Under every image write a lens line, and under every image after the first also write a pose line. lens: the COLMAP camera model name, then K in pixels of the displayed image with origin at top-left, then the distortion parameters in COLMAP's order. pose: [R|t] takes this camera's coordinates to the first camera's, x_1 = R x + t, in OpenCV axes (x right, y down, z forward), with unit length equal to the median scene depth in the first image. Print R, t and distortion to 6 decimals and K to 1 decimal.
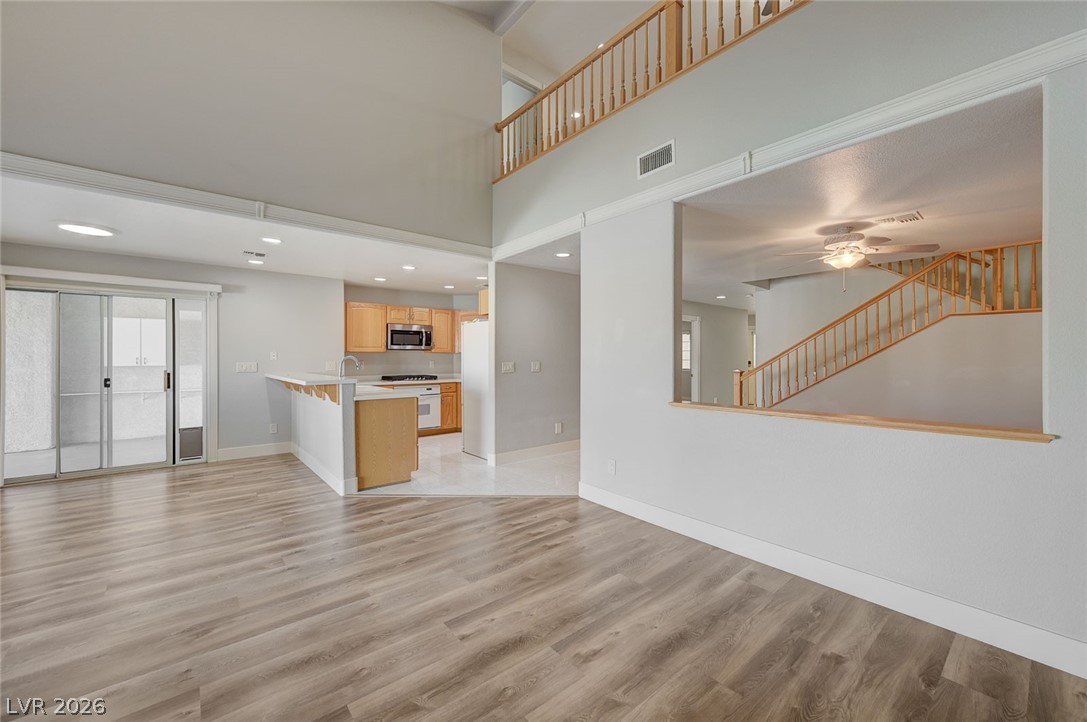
lens RADIAL K [[428.7, 0, 543.5], [0, 428.7, 361.0], [0, 0, 1]] dist [0.001245, 0.000306]
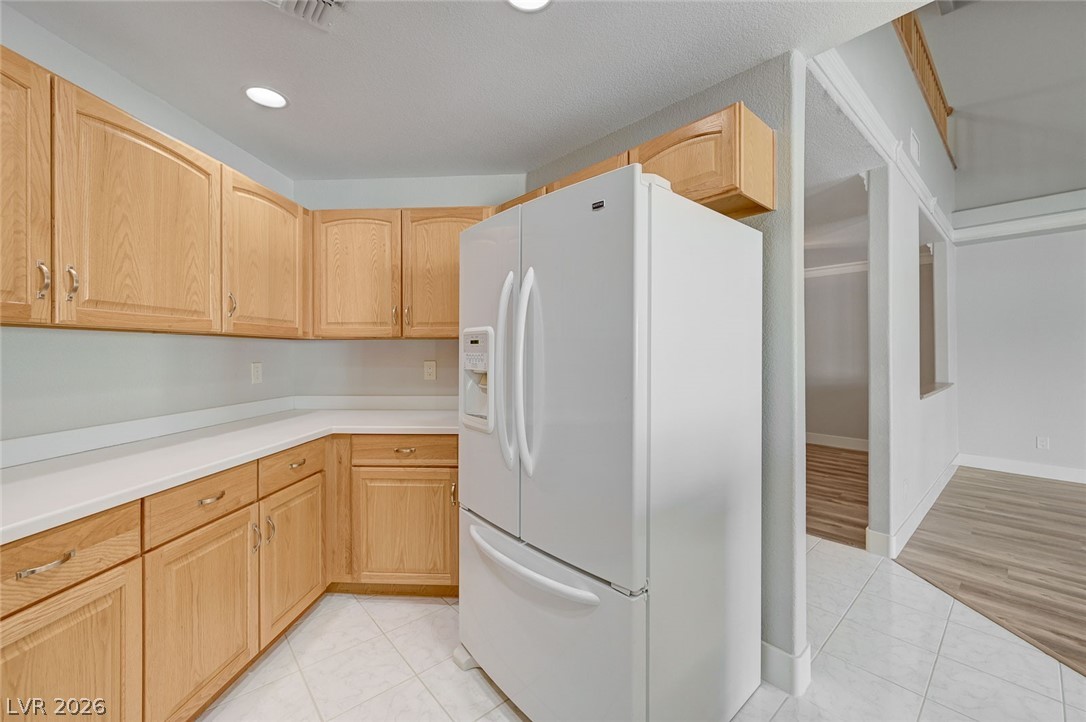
lens RADIAL K [[428.3, 0, 543.0], [0, 428.3, 361.0], [0, 0, 1]] dist [0.001245, 0.000306]
pose [[-0.030140, -0.019386, 0.999358, -0.439881], [0.006945, 0.999784, 0.019604, -0.009864], [-0.999522, 0.007532, -0.029998, 1.213771]]
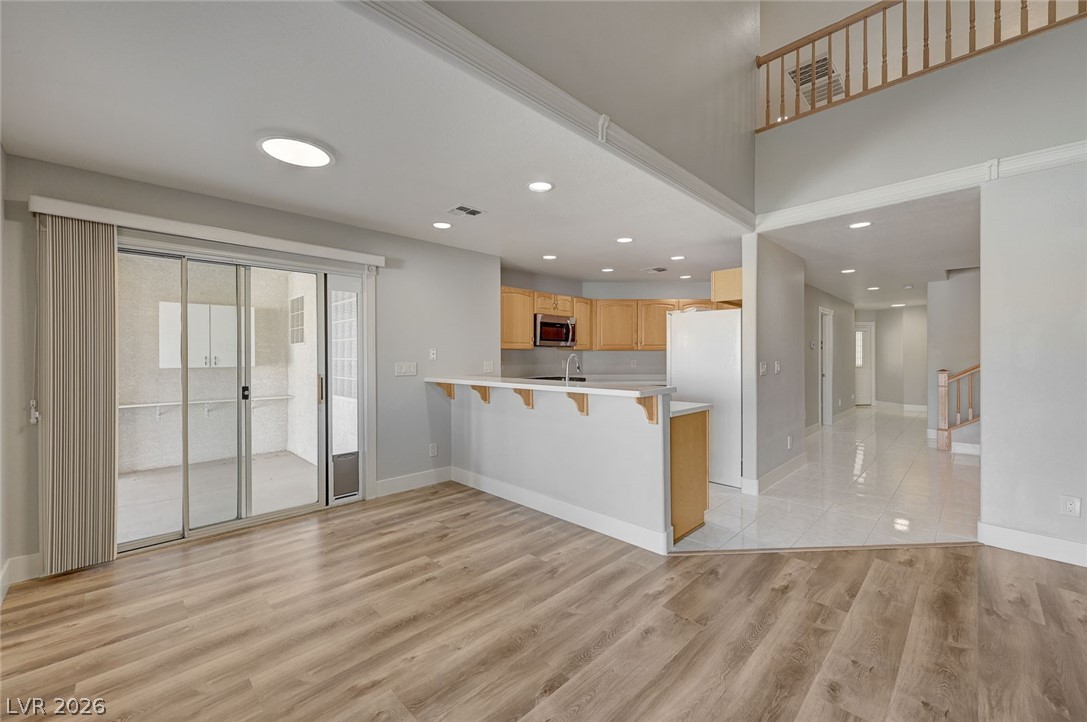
lens RADIAL K [[434.8, 0, 545.2], [0, 434.8, 356.3], [0, 0, 1]] dist [0.001554, 0.000240]
pose [[0.995846, -0.001061, 0.091044, -0.566379], [0.001806, 0.999966, -0.008097, -0.000735], [-0.091033, 0.008228, 0.995814, 0.246550]]
